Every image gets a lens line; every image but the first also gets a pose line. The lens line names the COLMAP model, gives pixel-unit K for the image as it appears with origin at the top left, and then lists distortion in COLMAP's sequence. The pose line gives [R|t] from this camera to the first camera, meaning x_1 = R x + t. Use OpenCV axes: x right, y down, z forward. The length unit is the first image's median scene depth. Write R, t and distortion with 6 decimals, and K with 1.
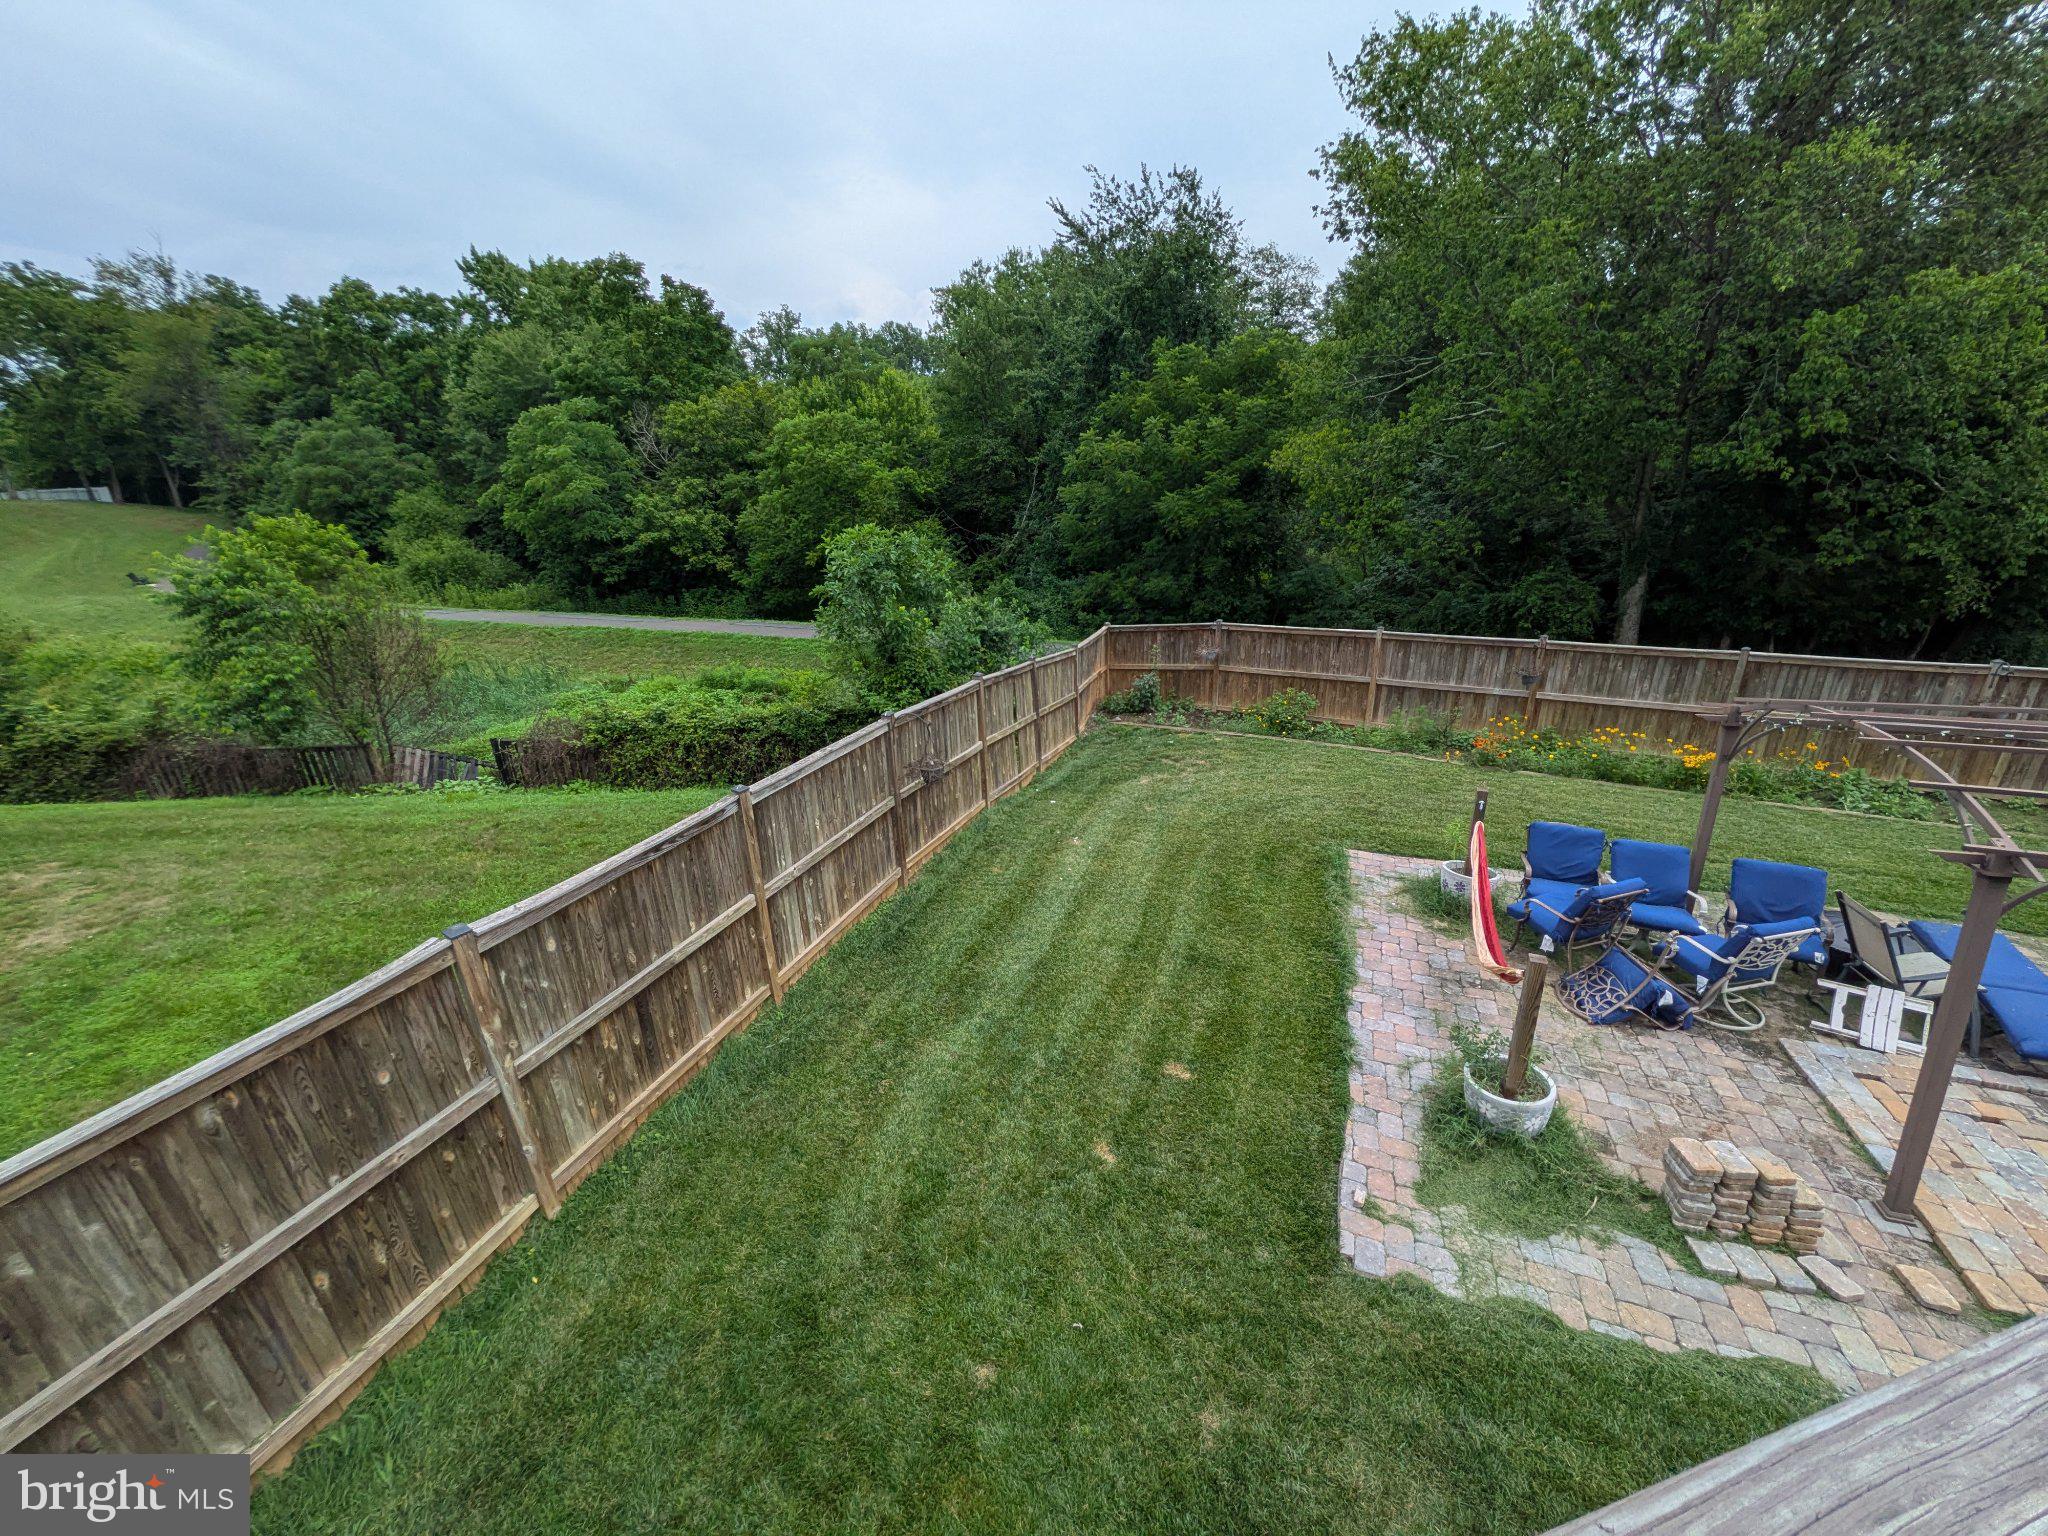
lens RADIAL K [[808.1, 0, 1029.7], [0, 808.1, 771.9], [0, 0, 1]] dist [-0.000394, -0.000387]
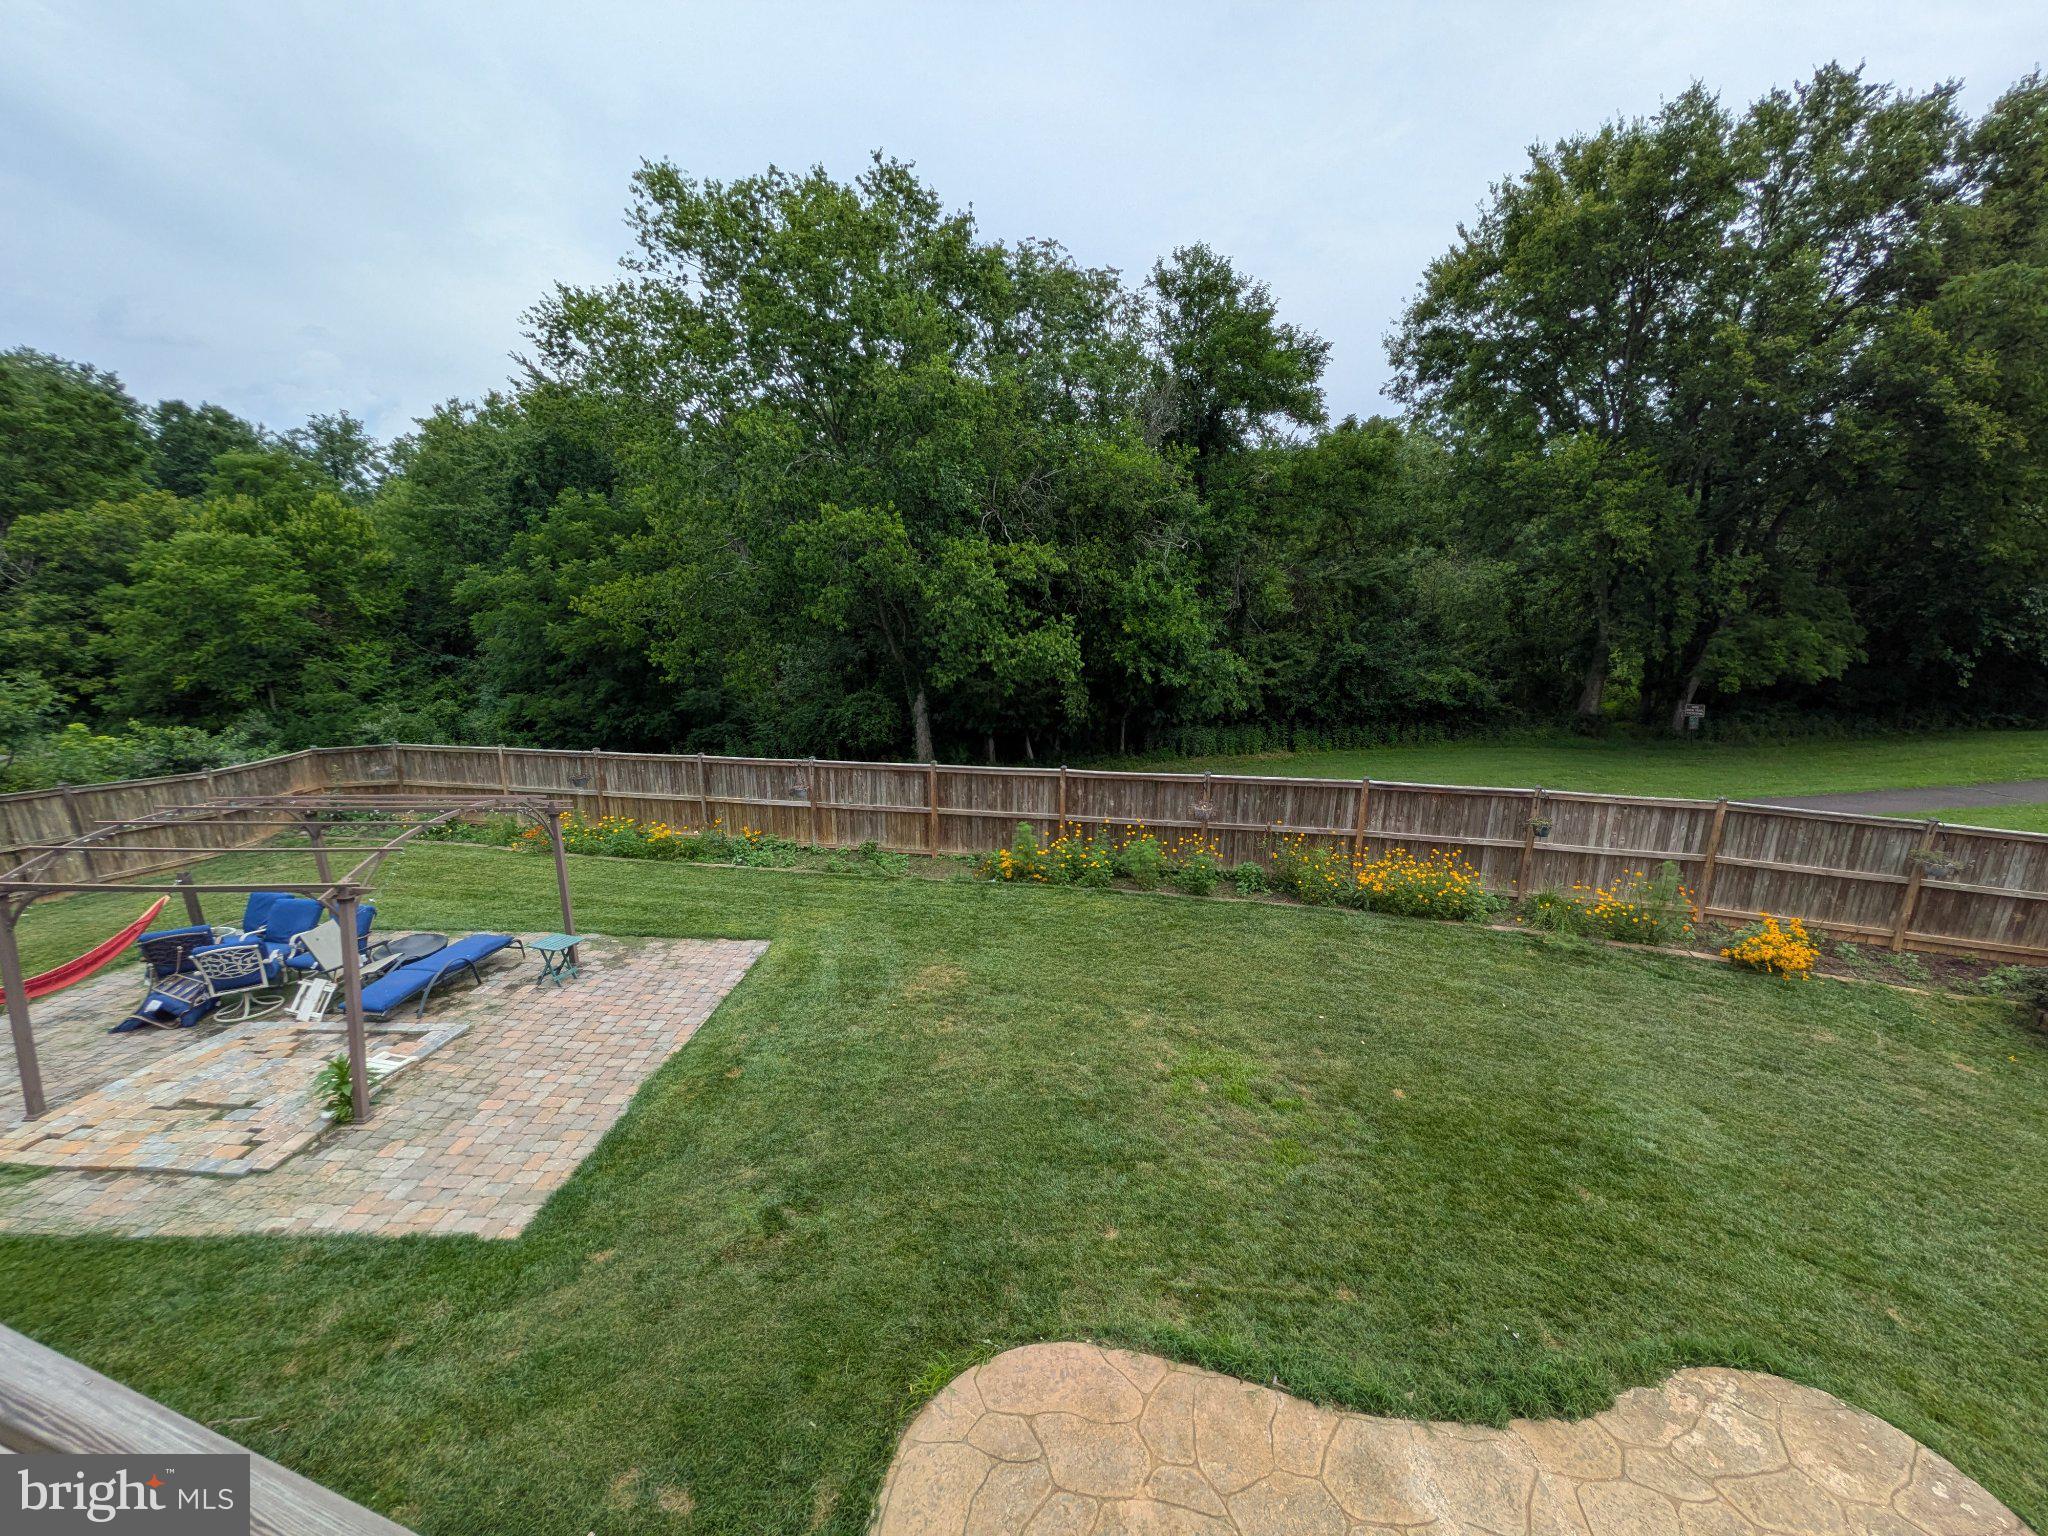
lens RADIAL K [[808.1, 0, 1027.8], [0, 808.1, 771.8], [0, 0, 1]] dist [-0.000394, -0.000387]
pose [[0.945423, -0.045010, 0.322720, 0.626954], [0.086722, 0.989449, -0.116057, 0.058018], [-0.314092, 0.137710, 0.939352, -0.312897]]
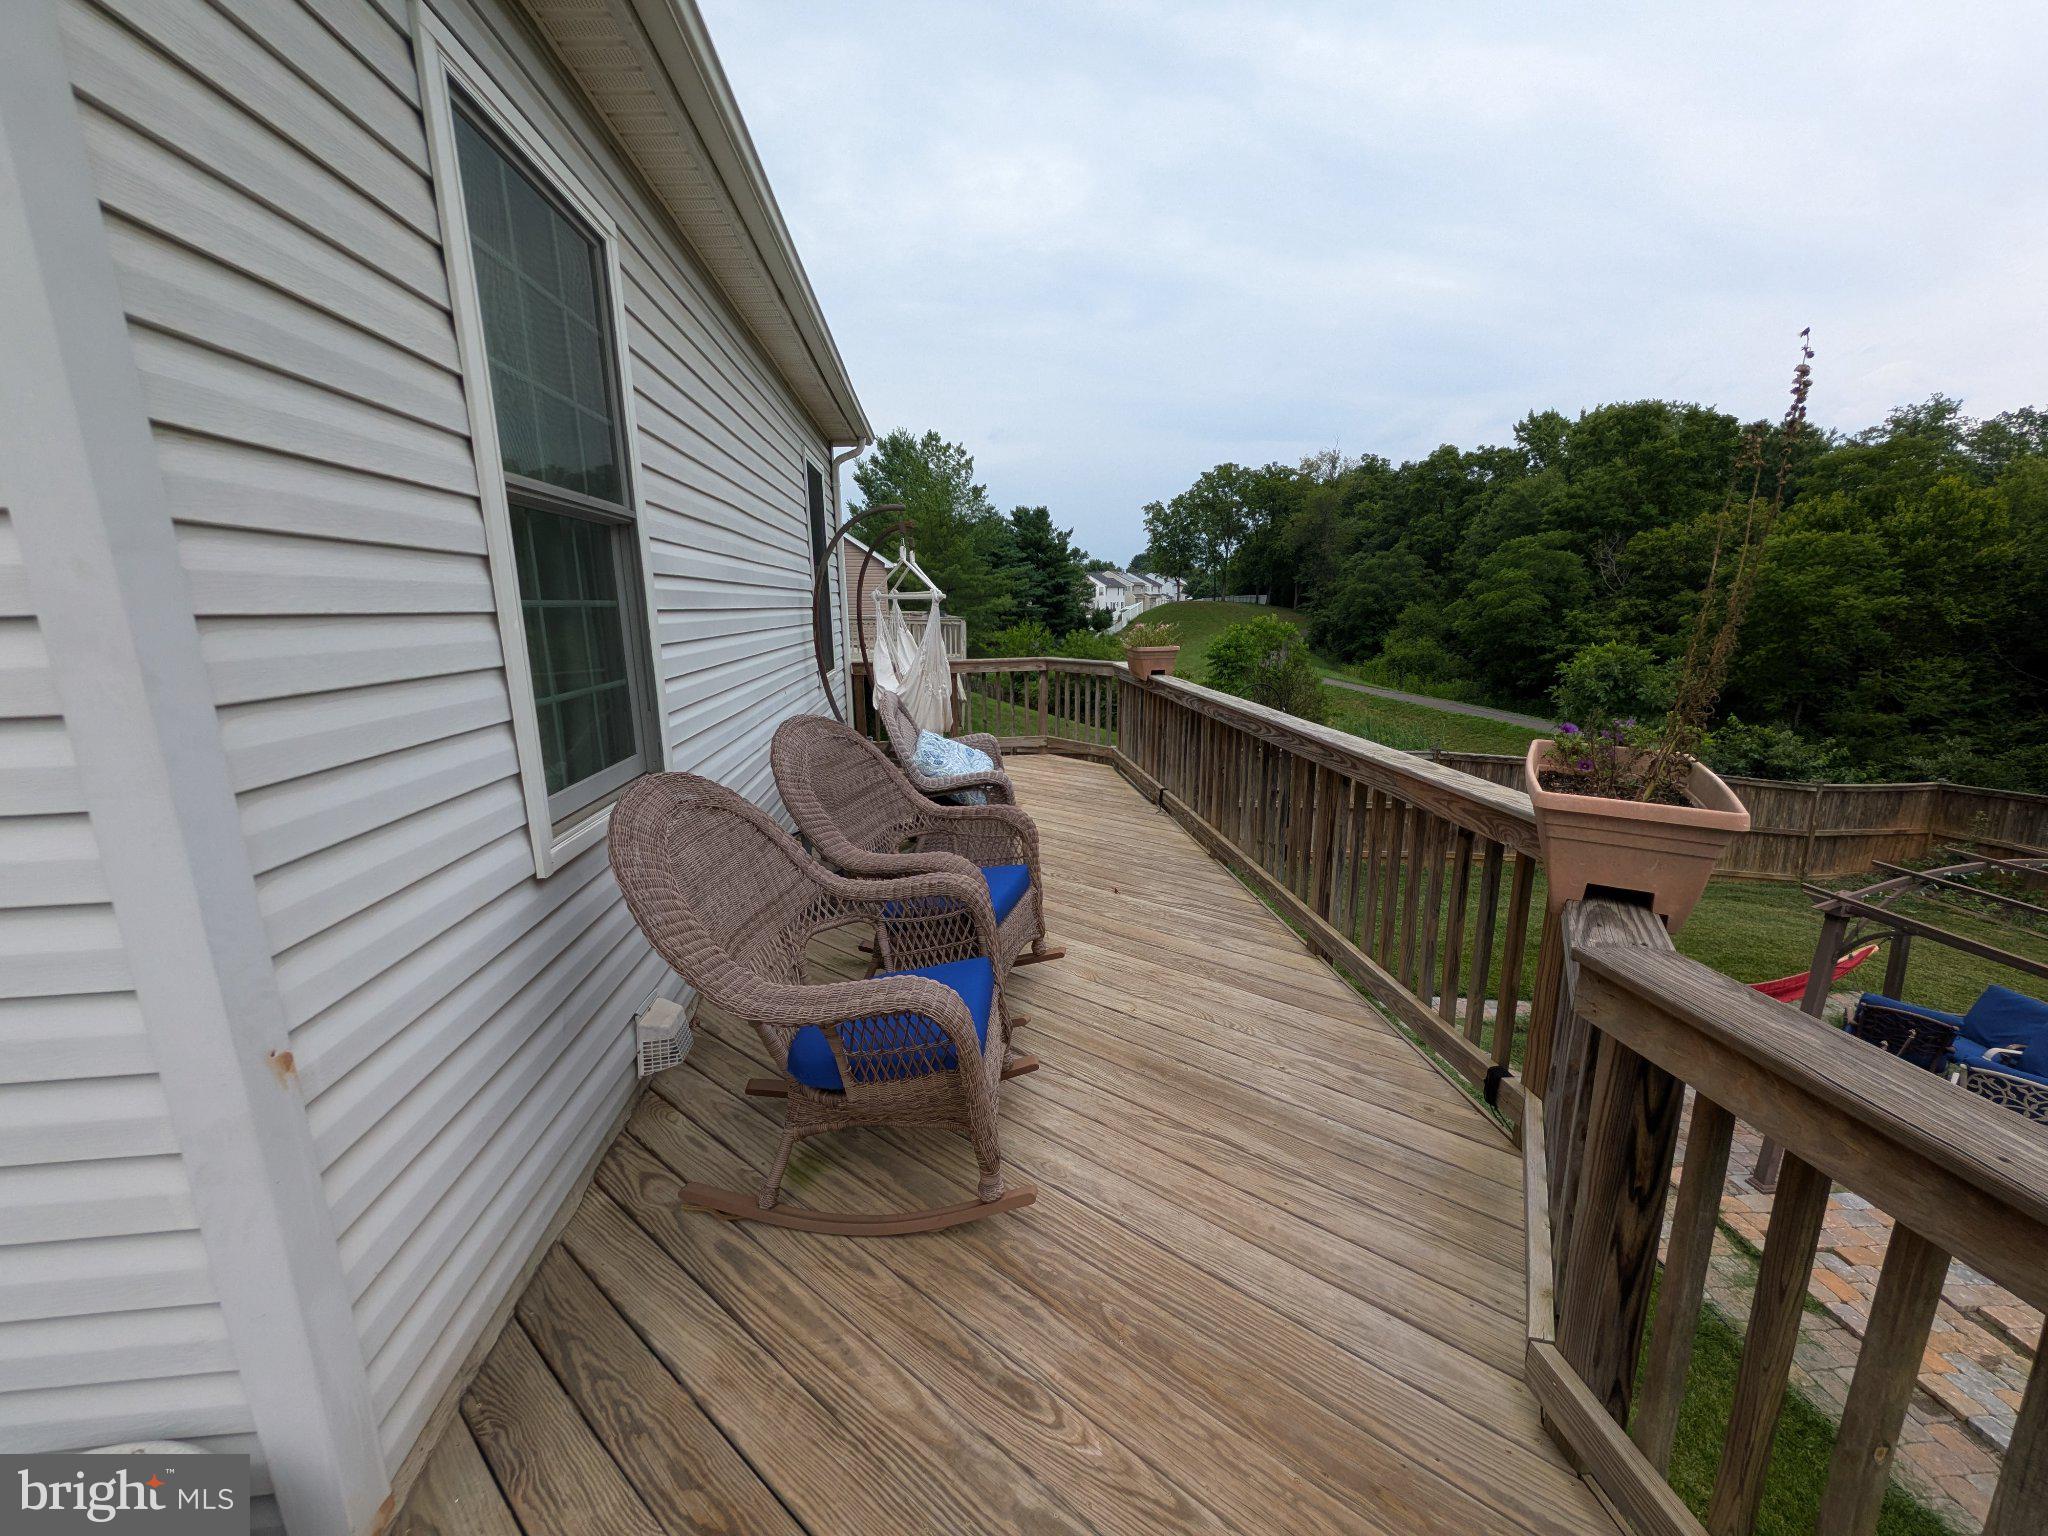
lens RADIAL K [[808.1, 0, 1028.6], [0, 808.1, 771.4], [0, 0, 1]] dist [-0.000394, -0.000387]
pose [[0.435984, 0.209793, -0.875160, 0.395654], [-0.322217, 0.944372, 0.065863, 0.055627], [0.840294, 0.253277, 0.479330, -0.193602]]
